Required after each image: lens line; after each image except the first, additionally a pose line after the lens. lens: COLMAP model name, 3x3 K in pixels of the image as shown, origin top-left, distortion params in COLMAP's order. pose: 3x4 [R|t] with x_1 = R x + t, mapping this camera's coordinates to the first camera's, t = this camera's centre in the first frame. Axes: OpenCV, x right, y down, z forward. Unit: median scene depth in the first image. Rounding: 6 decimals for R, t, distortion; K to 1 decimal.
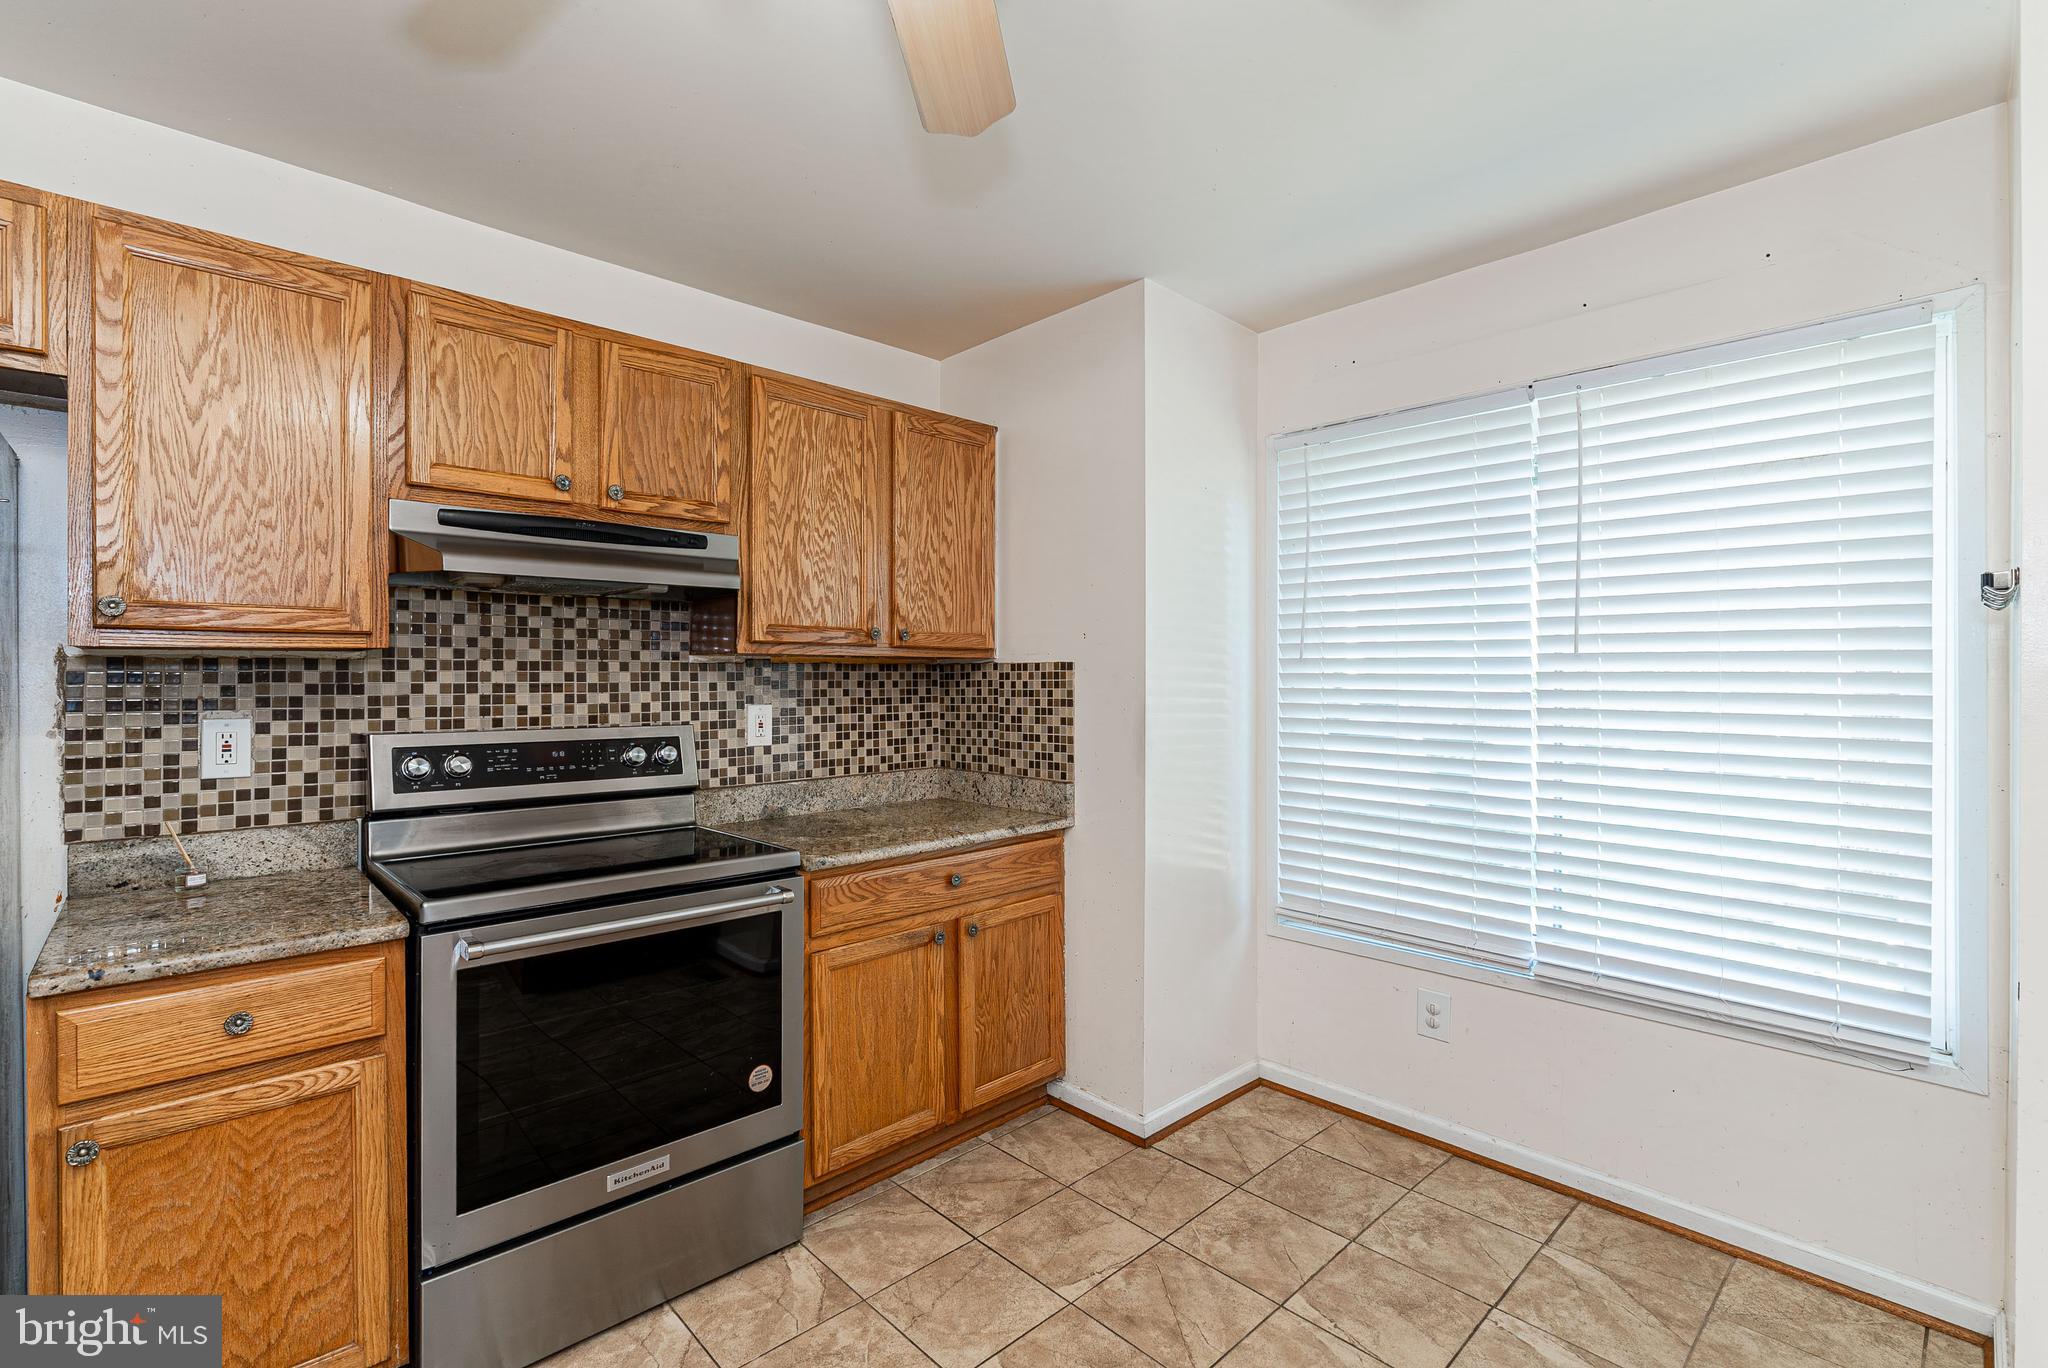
lens RADIAL K [[912.1, 0, 1026.7], [0, 912.1, 682.3], [0, 0, 1]] dist [-0.013737, 0.003239]
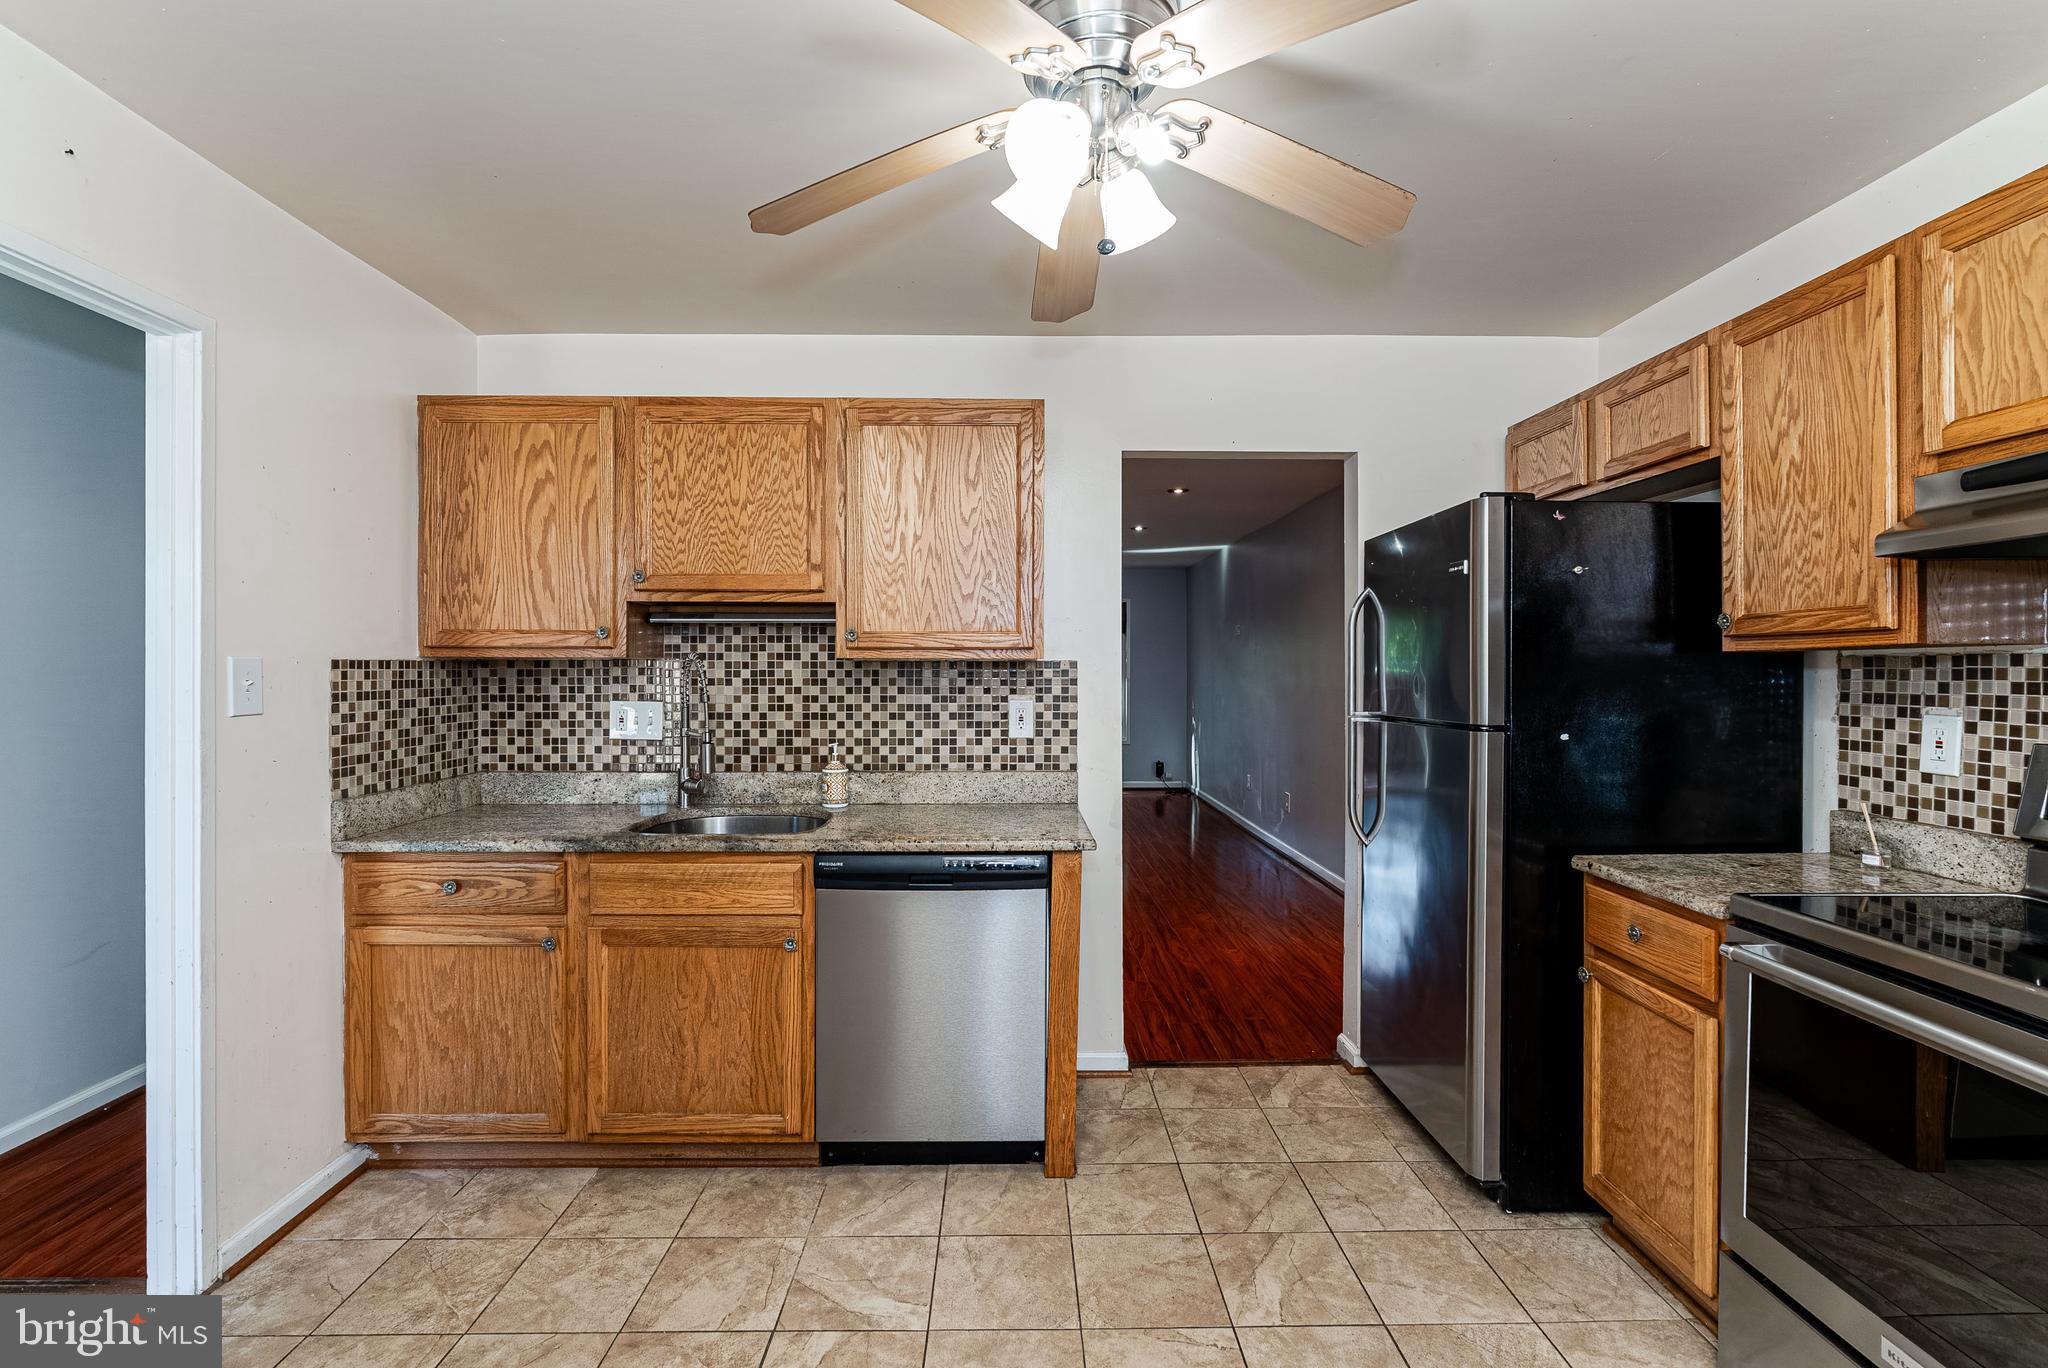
lens RADIAL K [[912.1, 0, 1025.0], [0, 912.1, 672.3], [0, 0, 1]] dist [-0.013737, 0.003239]
pose [[-0.678684, 0.006826, -0.734399, 0.552672], [0.000854, 0.999963, 0.008506, -0.017405], [0.734430, 0.005146, -0.678665, 0.948071]]
